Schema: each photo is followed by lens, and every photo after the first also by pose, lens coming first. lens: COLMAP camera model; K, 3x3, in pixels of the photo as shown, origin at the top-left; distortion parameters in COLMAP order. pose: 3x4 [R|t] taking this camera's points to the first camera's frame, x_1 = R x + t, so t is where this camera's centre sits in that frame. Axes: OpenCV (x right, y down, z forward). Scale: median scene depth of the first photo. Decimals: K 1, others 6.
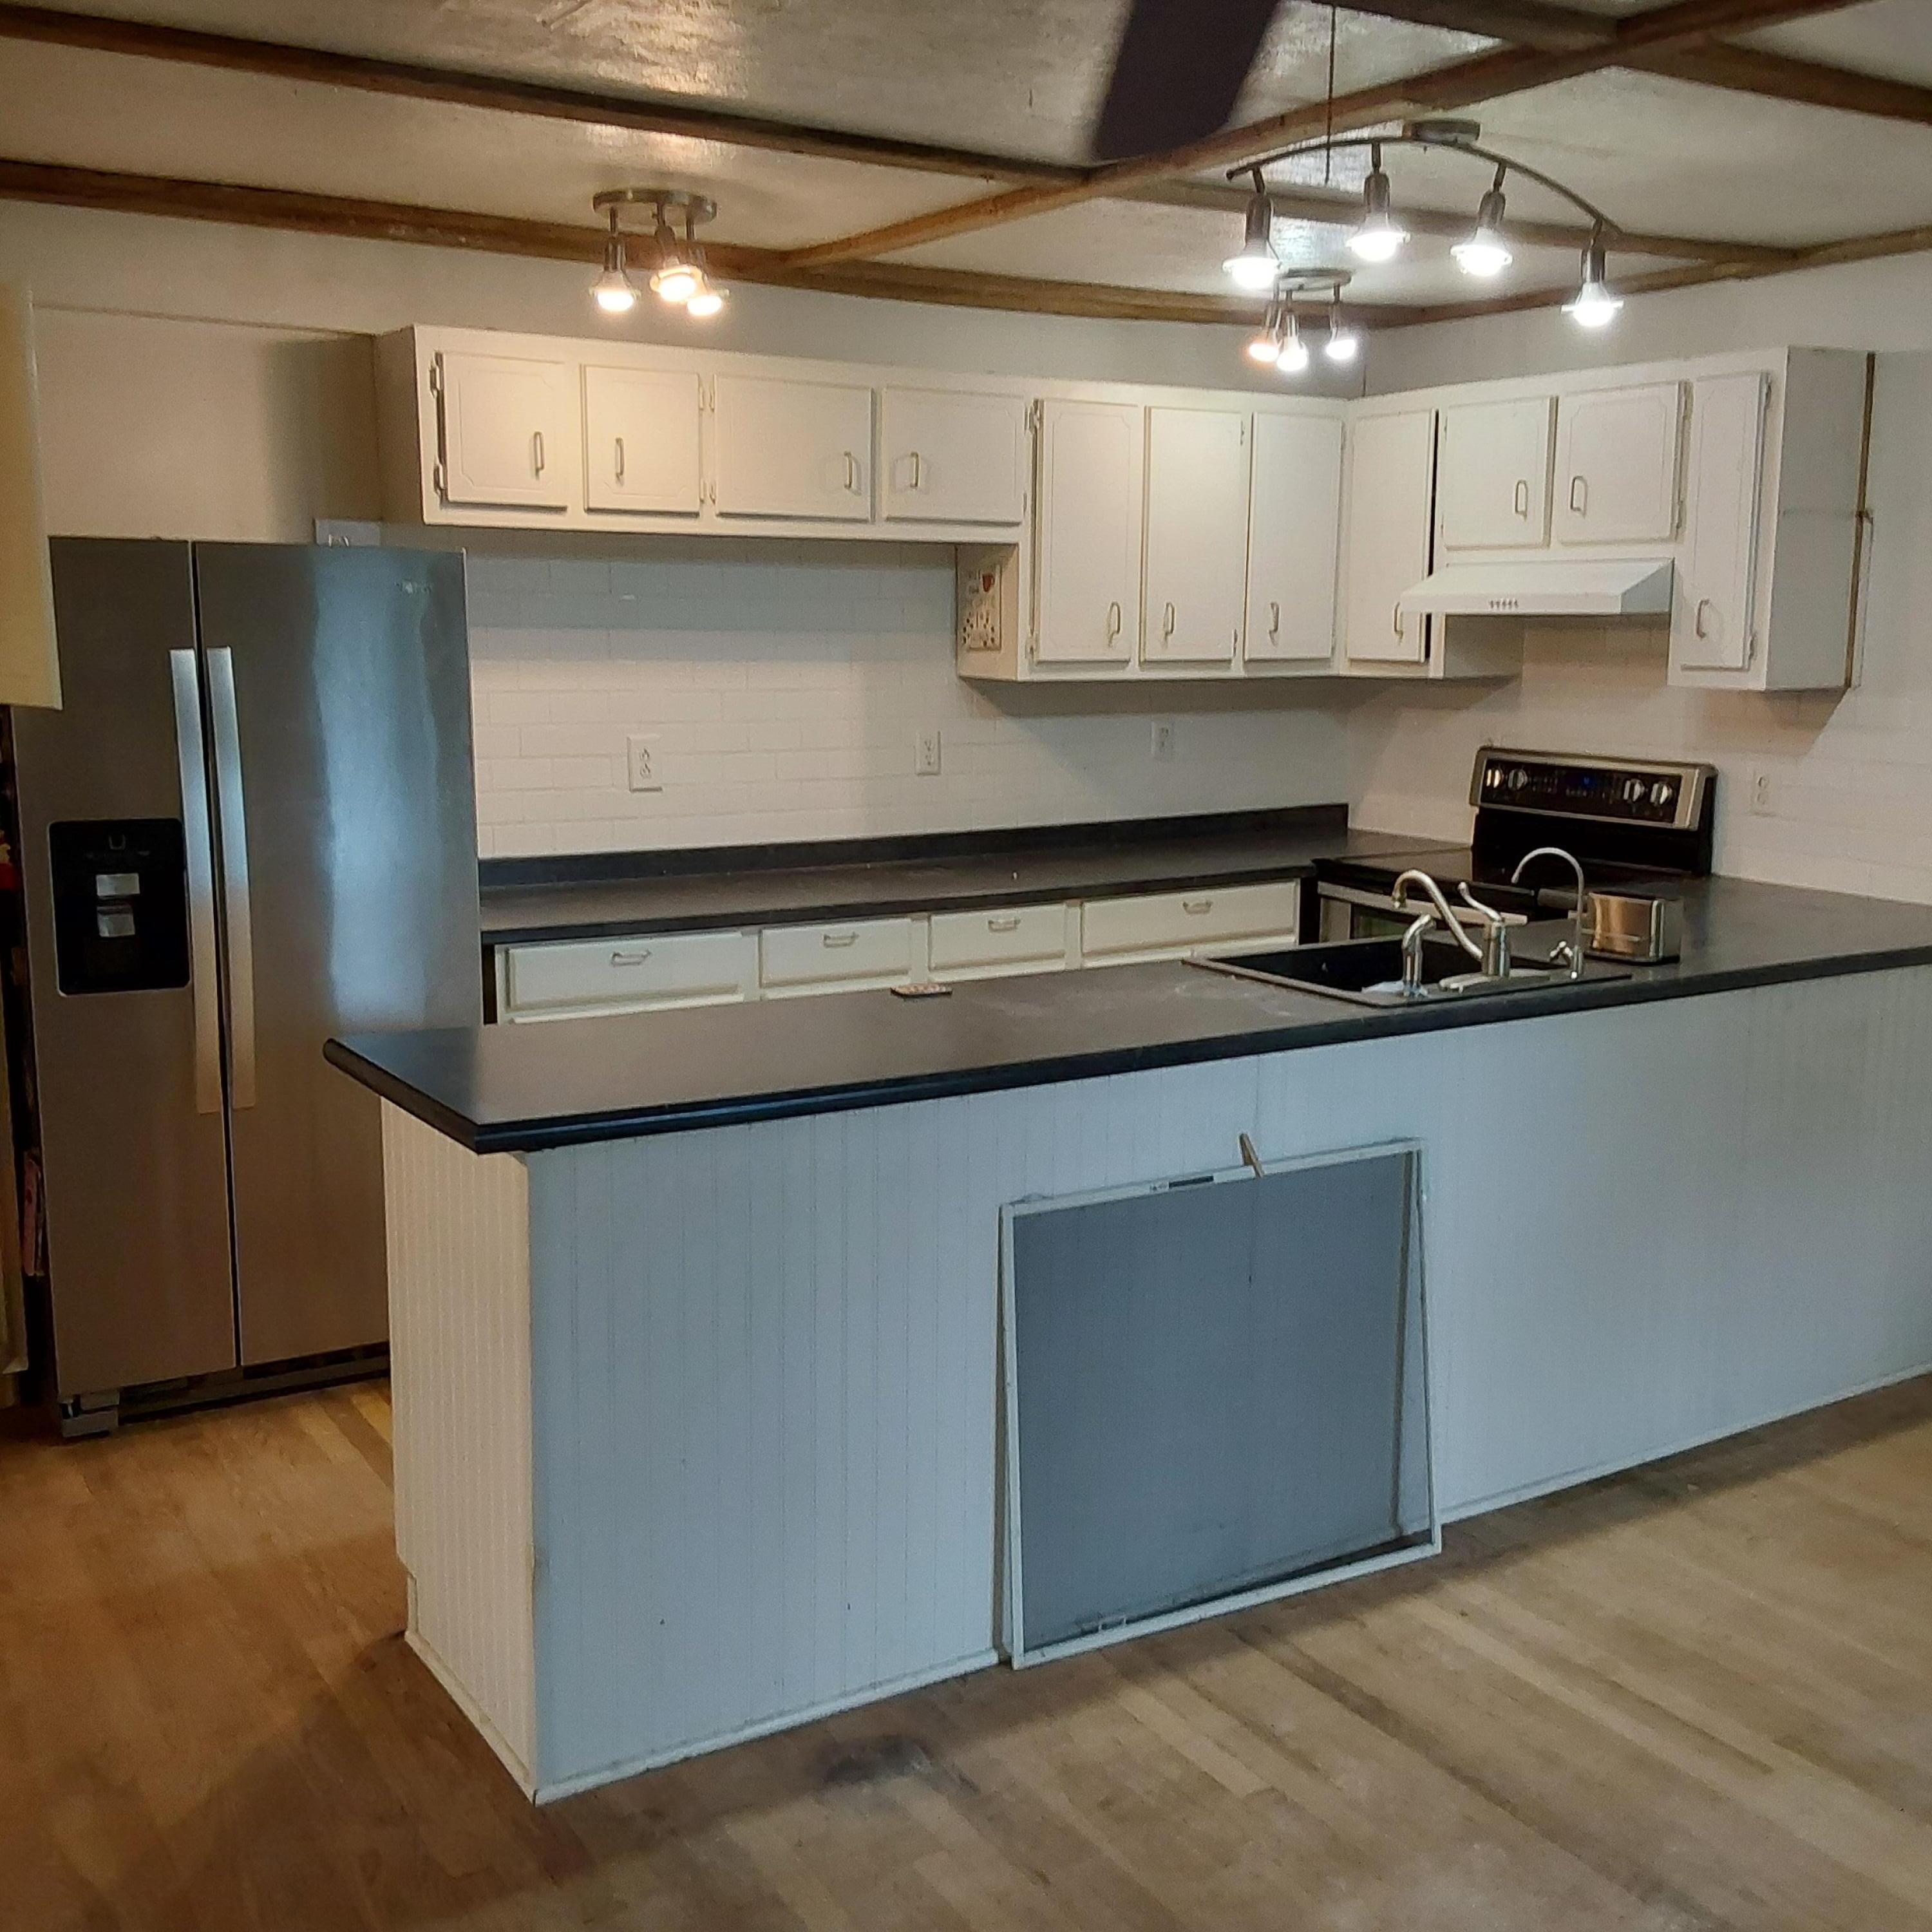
lens RADIAL K [[2076.7, 0, 966.0], [0, 2076.7, 966.0], [0, 0, 1]] dist [0.023211, 0.003098]
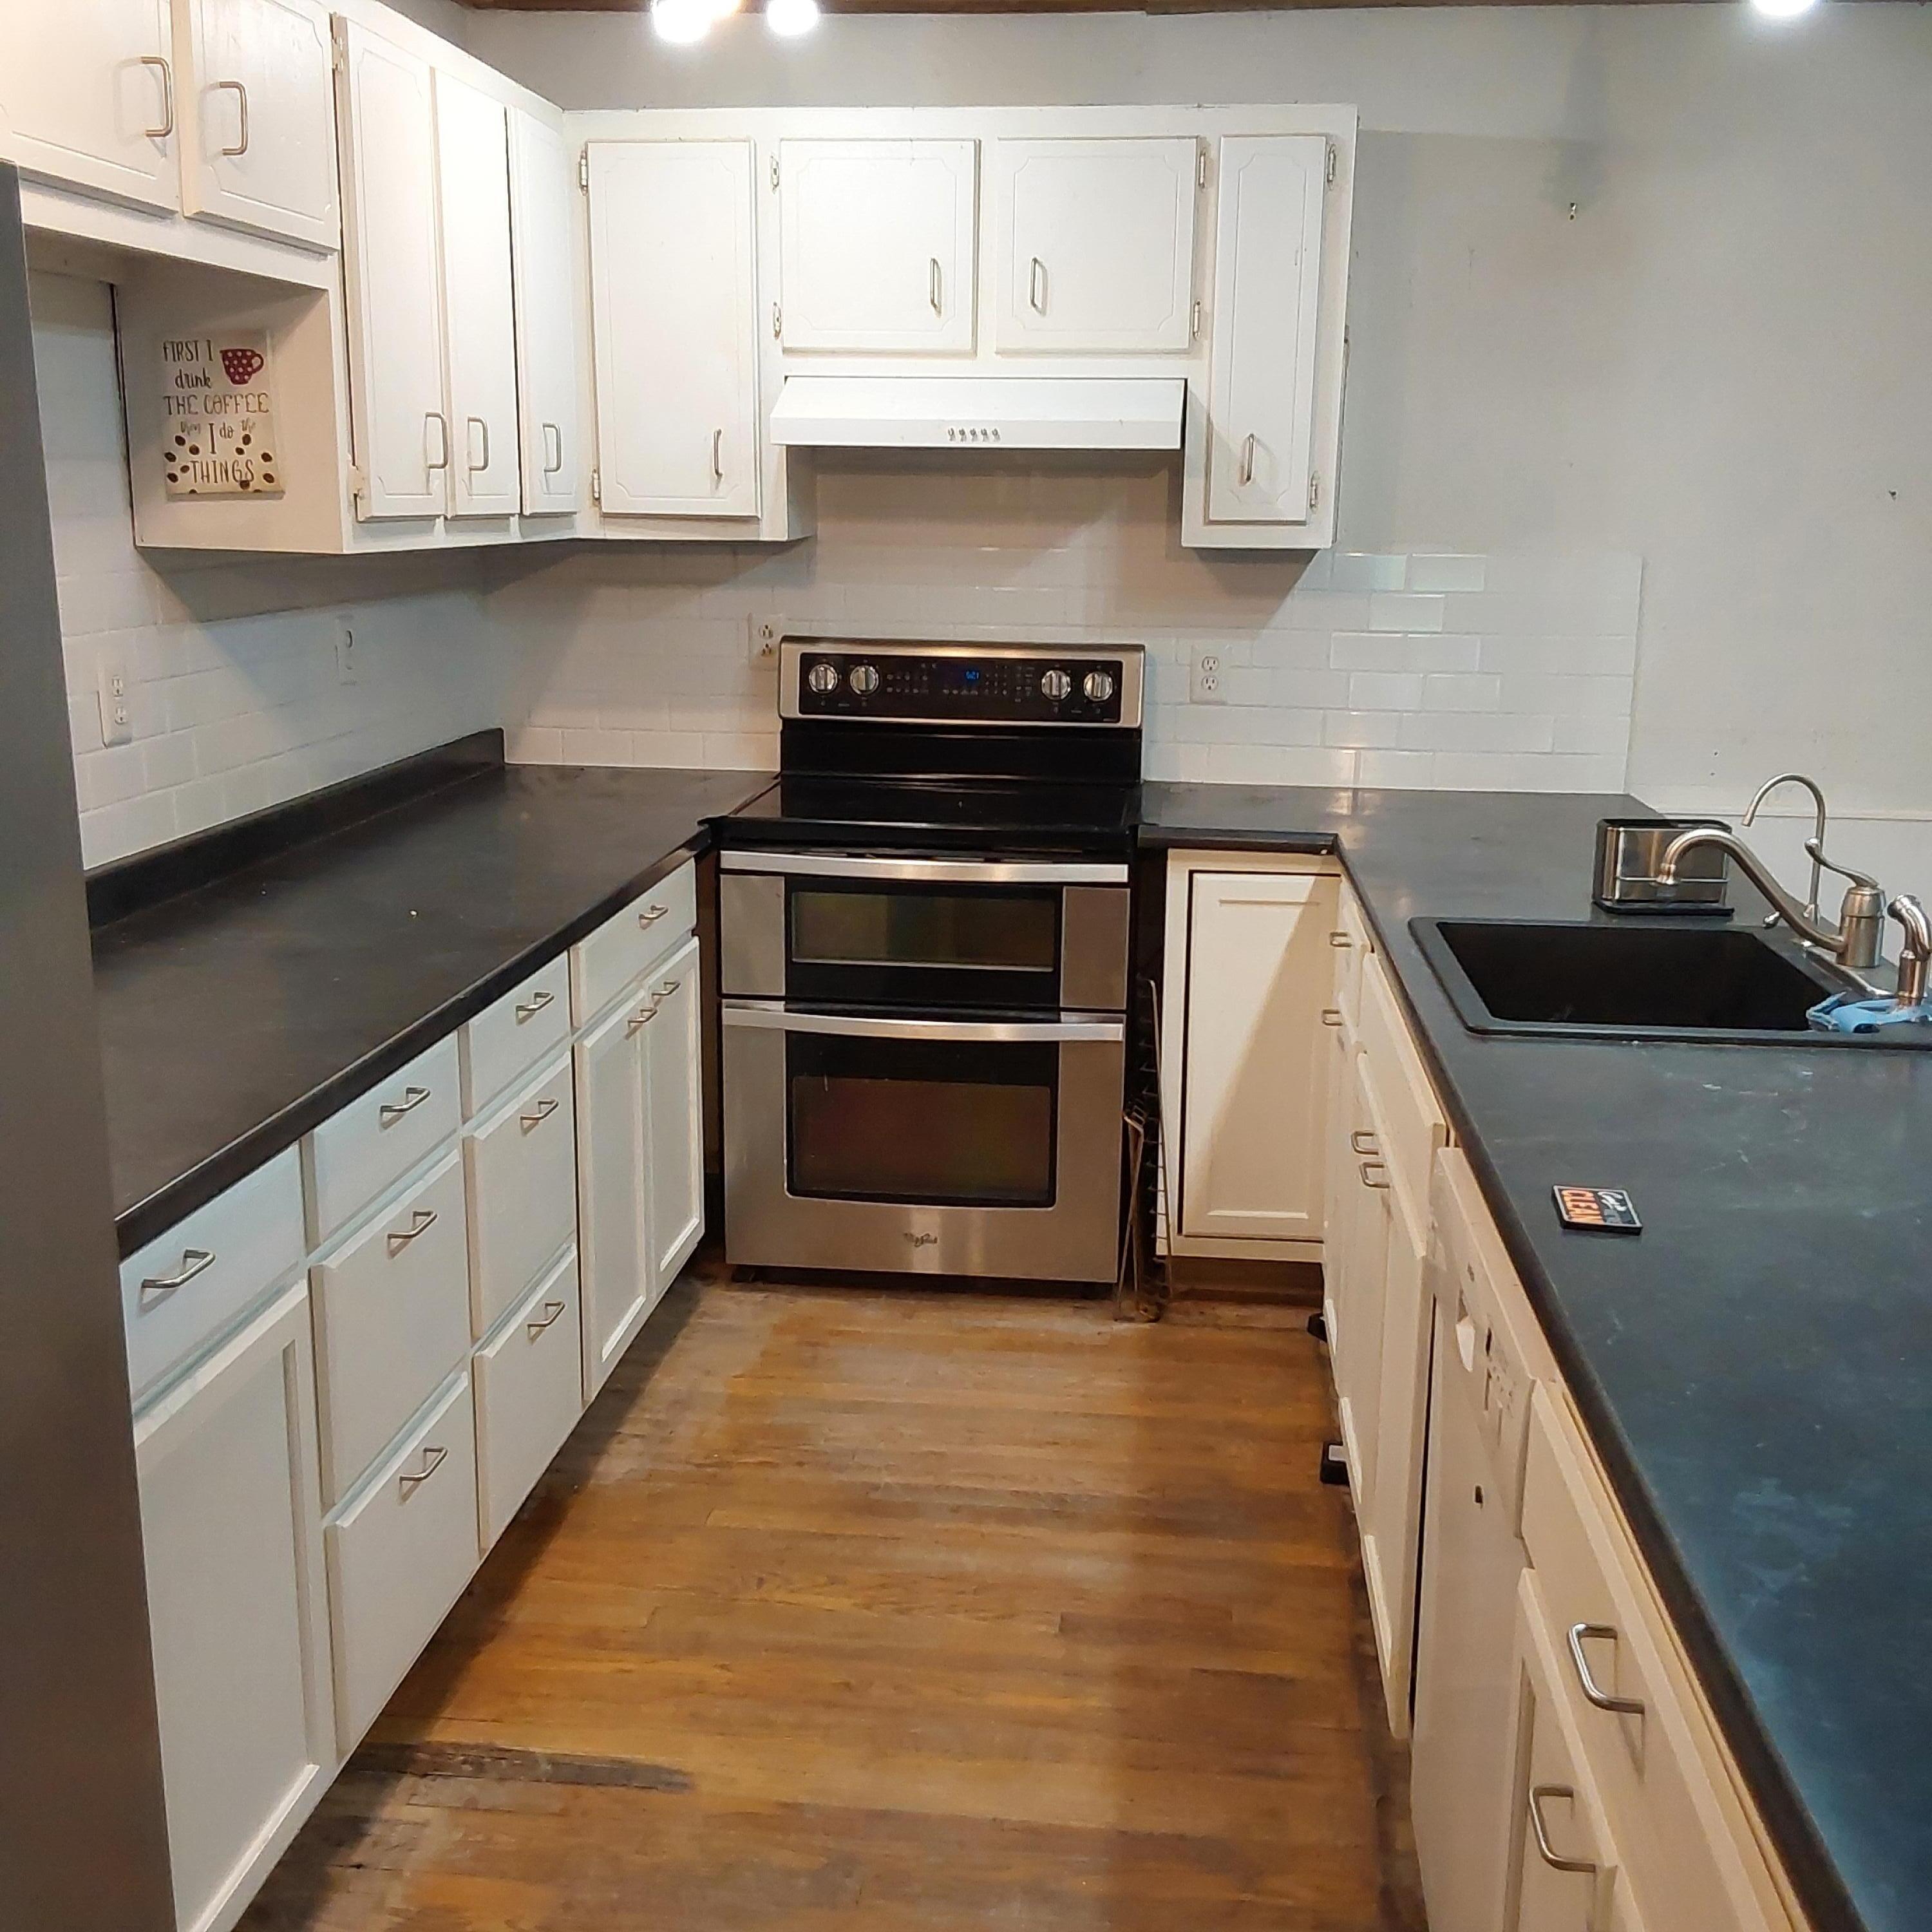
lens RADIAL K [[2064.2, 0, 987.1], [0, 2064.2, 986.1], [0, 0, 1]] dist [0.126788, -0.208569]
pose [[0.618889, -0.180755, 0.764397, -0.313878], [0.121856, 0.983474, 0.133900, -0.080853], [-0.775969, 0.010277, 0.630688, 0.535963]]
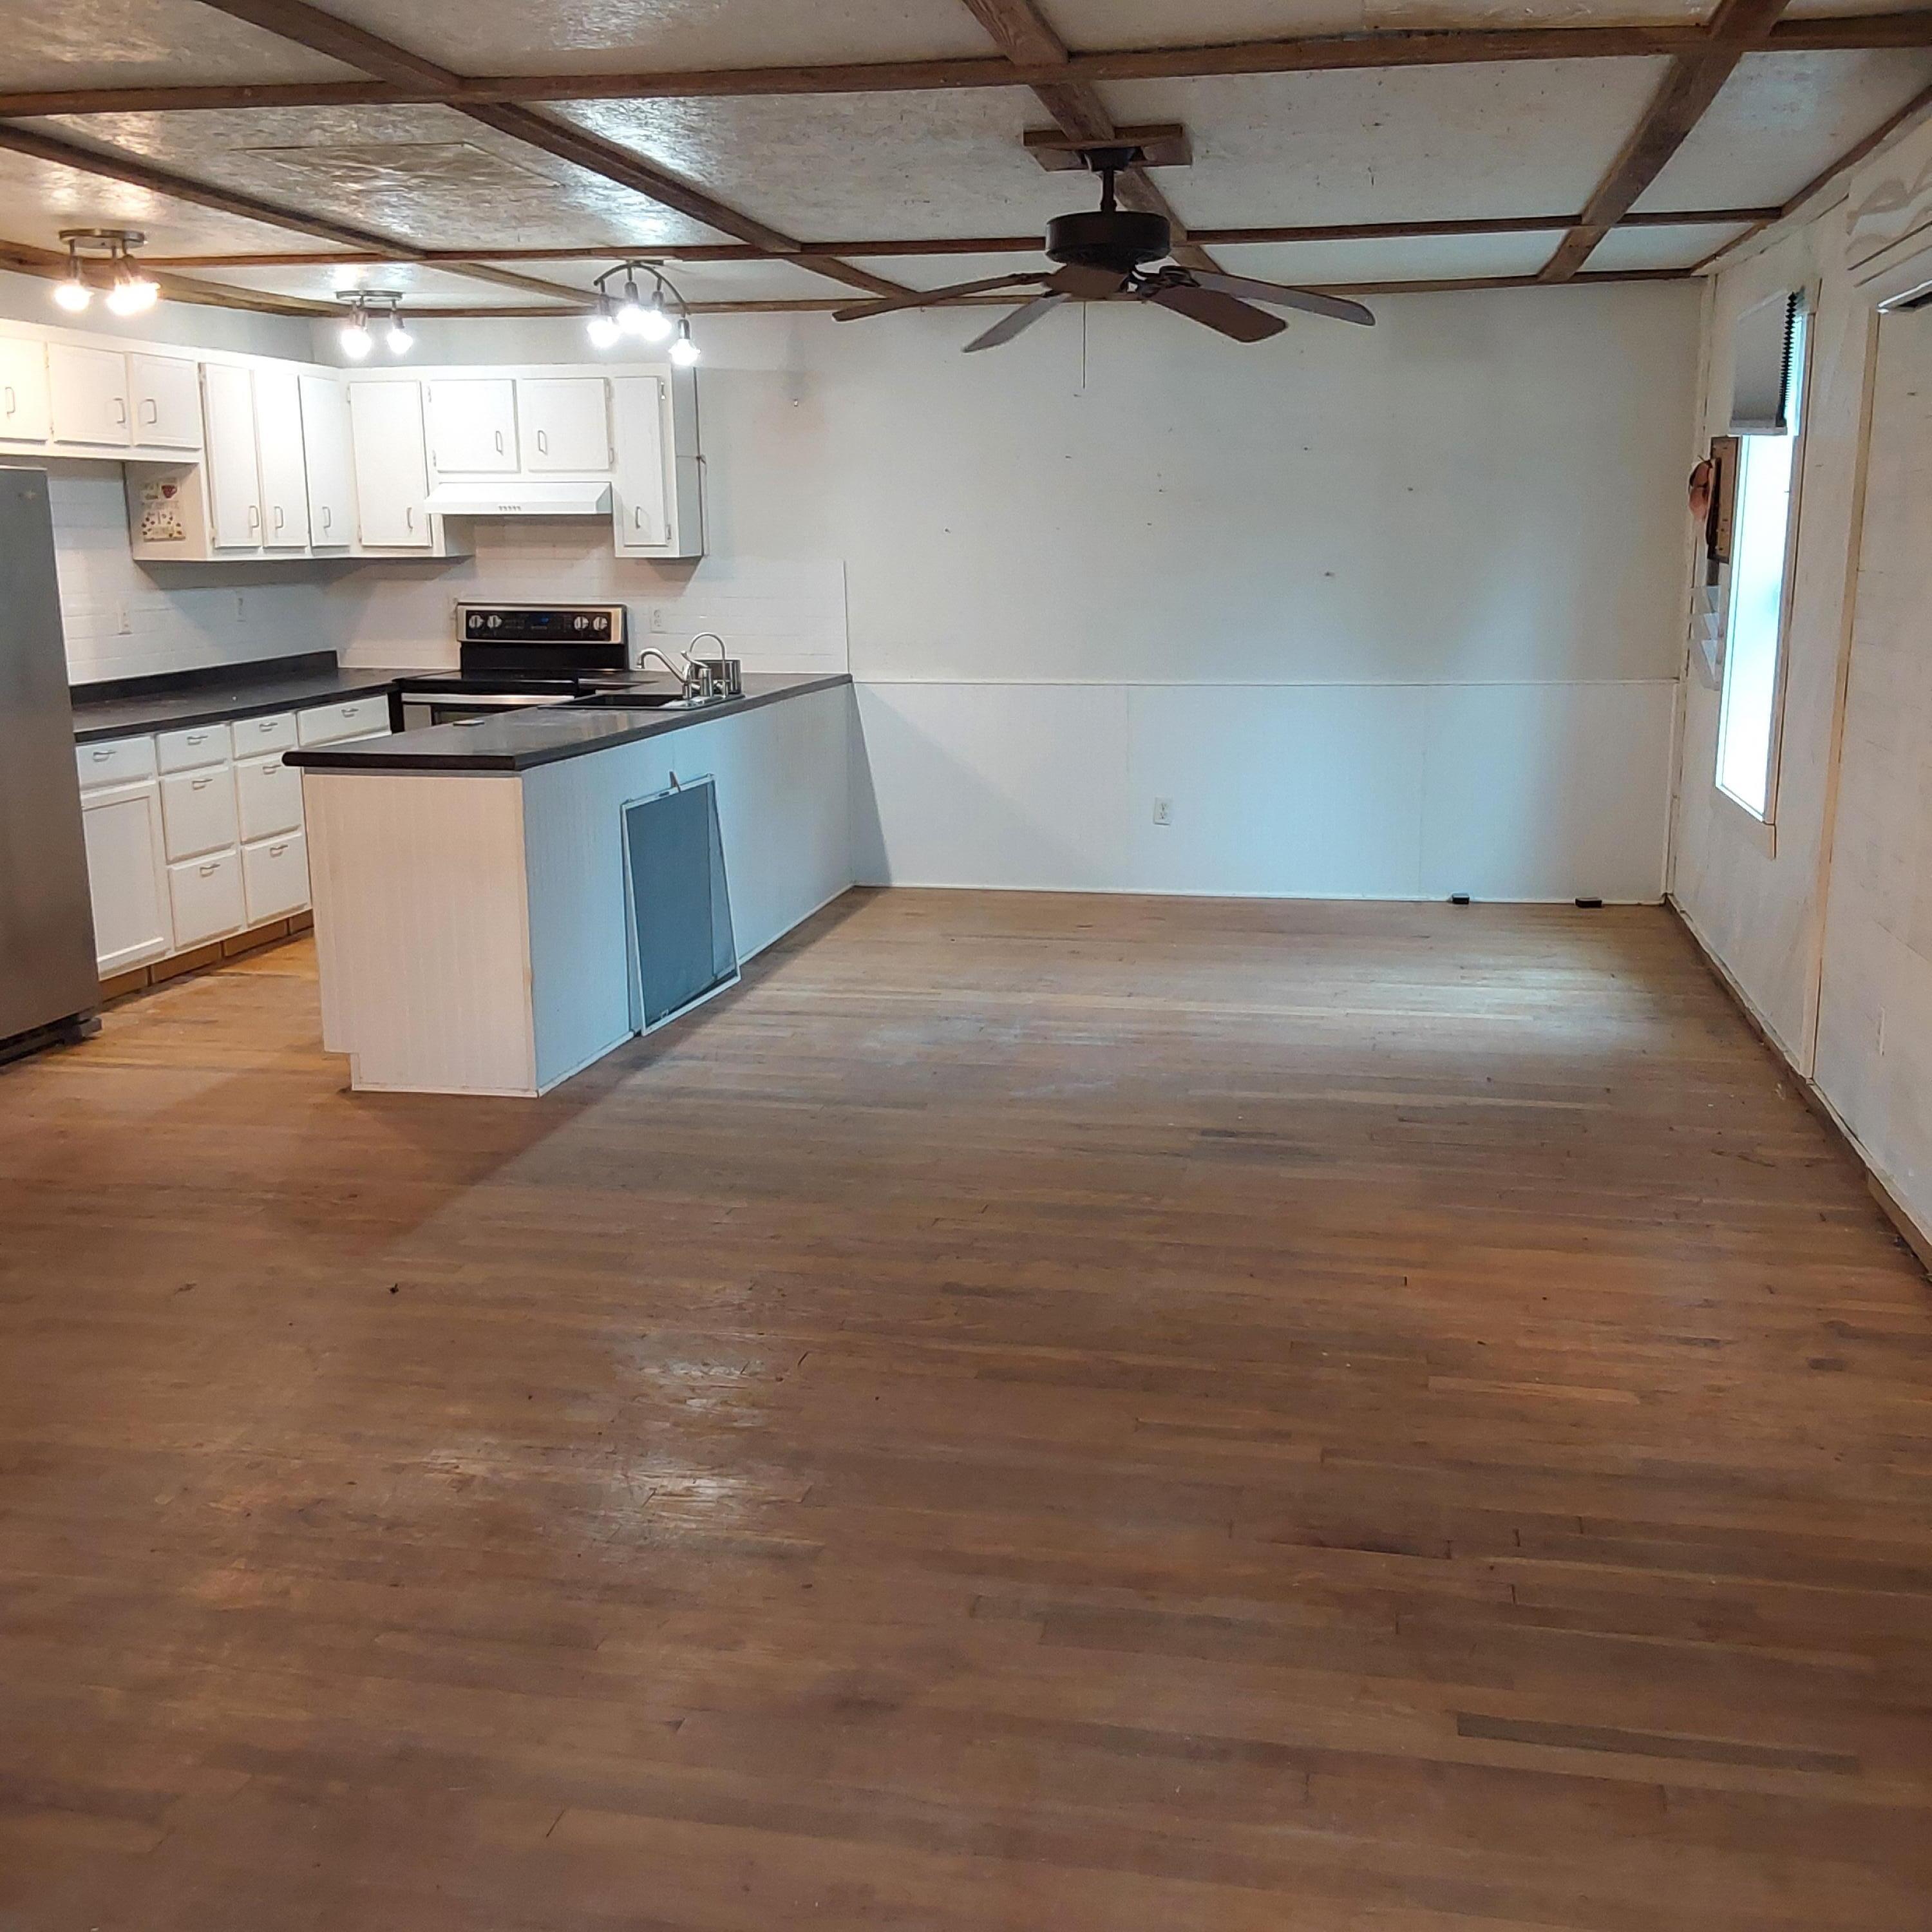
lens RADIAL K [[2064.2, 0, 987.1], [0, 2064.2, 986.1], [0, 0, 1]] dist [0.126788, -0.208569]
pose [[0.683506, -0.167114, 0.710558, -0.692539], [0.132216, 0.985683, 0.104637, 0.071256], [-0.717871, 0.022427, 0.695815, -0.385176]]
